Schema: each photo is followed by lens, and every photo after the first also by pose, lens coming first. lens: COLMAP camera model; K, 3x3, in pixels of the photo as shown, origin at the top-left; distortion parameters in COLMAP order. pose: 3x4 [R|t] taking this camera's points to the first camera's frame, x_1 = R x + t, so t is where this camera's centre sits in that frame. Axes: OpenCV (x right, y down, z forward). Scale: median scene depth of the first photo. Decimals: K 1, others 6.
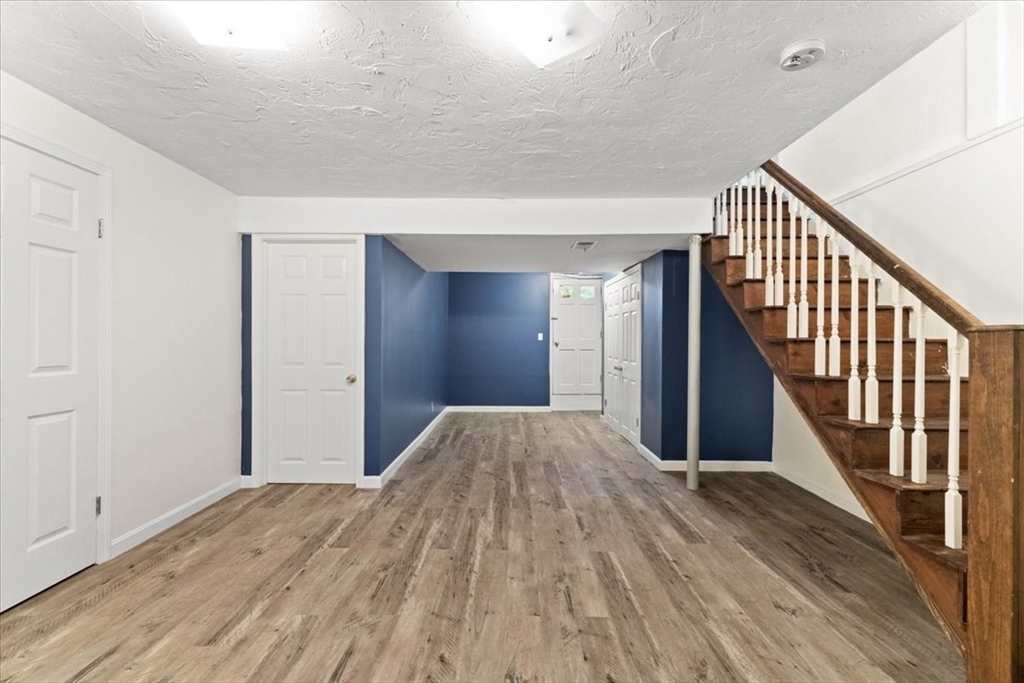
lens RADIAL K [[437.6, 0, 509.1], [0, 437.6, 340.0], [0, 0, 1]] dist [0.009423, -0.000678]
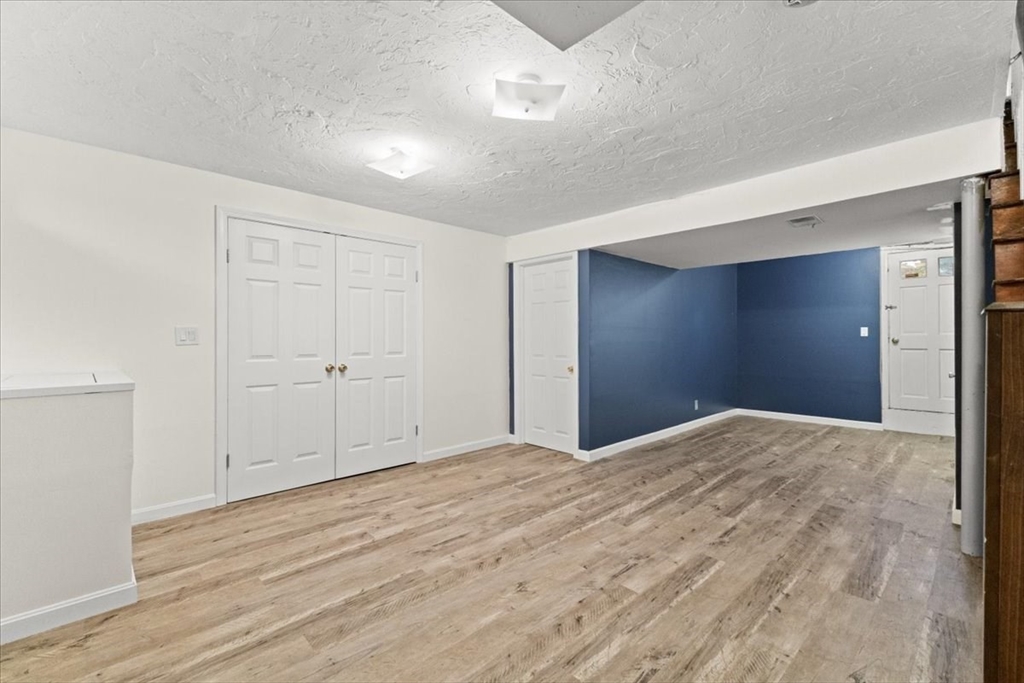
lens RADIAL K [[437.6, 0, 509.1], [0, 437.6, 340.0], [0, 0, 1]] dist [0.009423, -0.000678]
pose [[0.698967, -0.003506, -0.715146, 0.539505], [0.006675, 0.999976, 0.001622, 0.004467], [0.715123, -0.005907, 0.698973, 0.017204]]
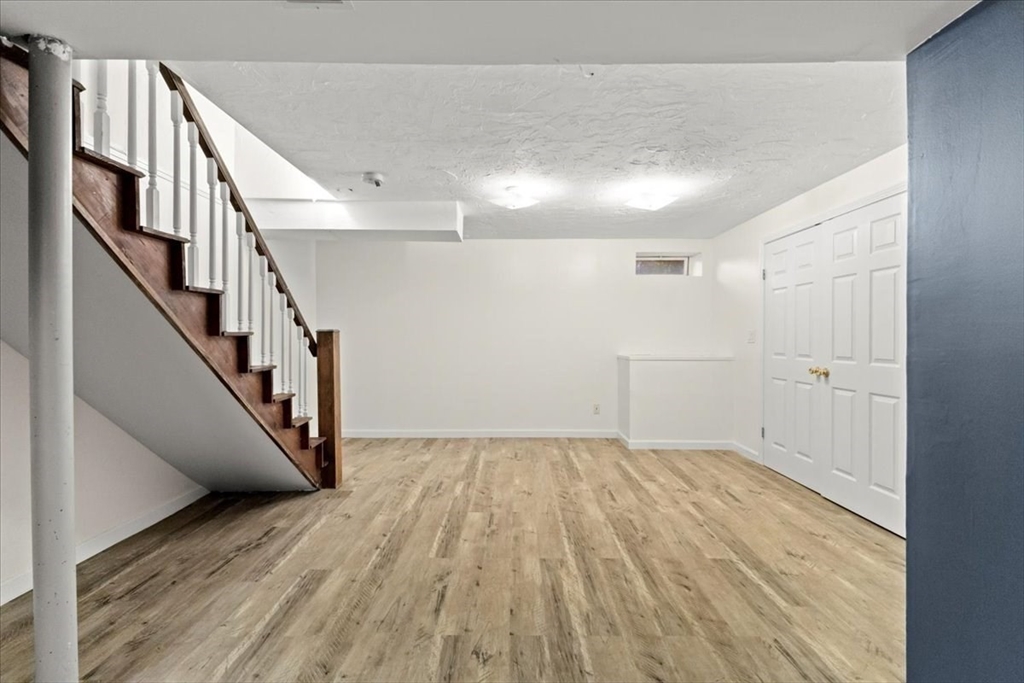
lens RADIAL K [[458.0, 0, 520.9], [0, 458.0, 340.6], [0, 0, 1]] dist [0.000680, -0.000018]
pose [[-0.999630, -0.007952, -0.026004, 0.061771], [-0.008078, 0.999956, 0.004750, 0.004866], [0.025965, 0.004959, -0.999651, 1.836970]]
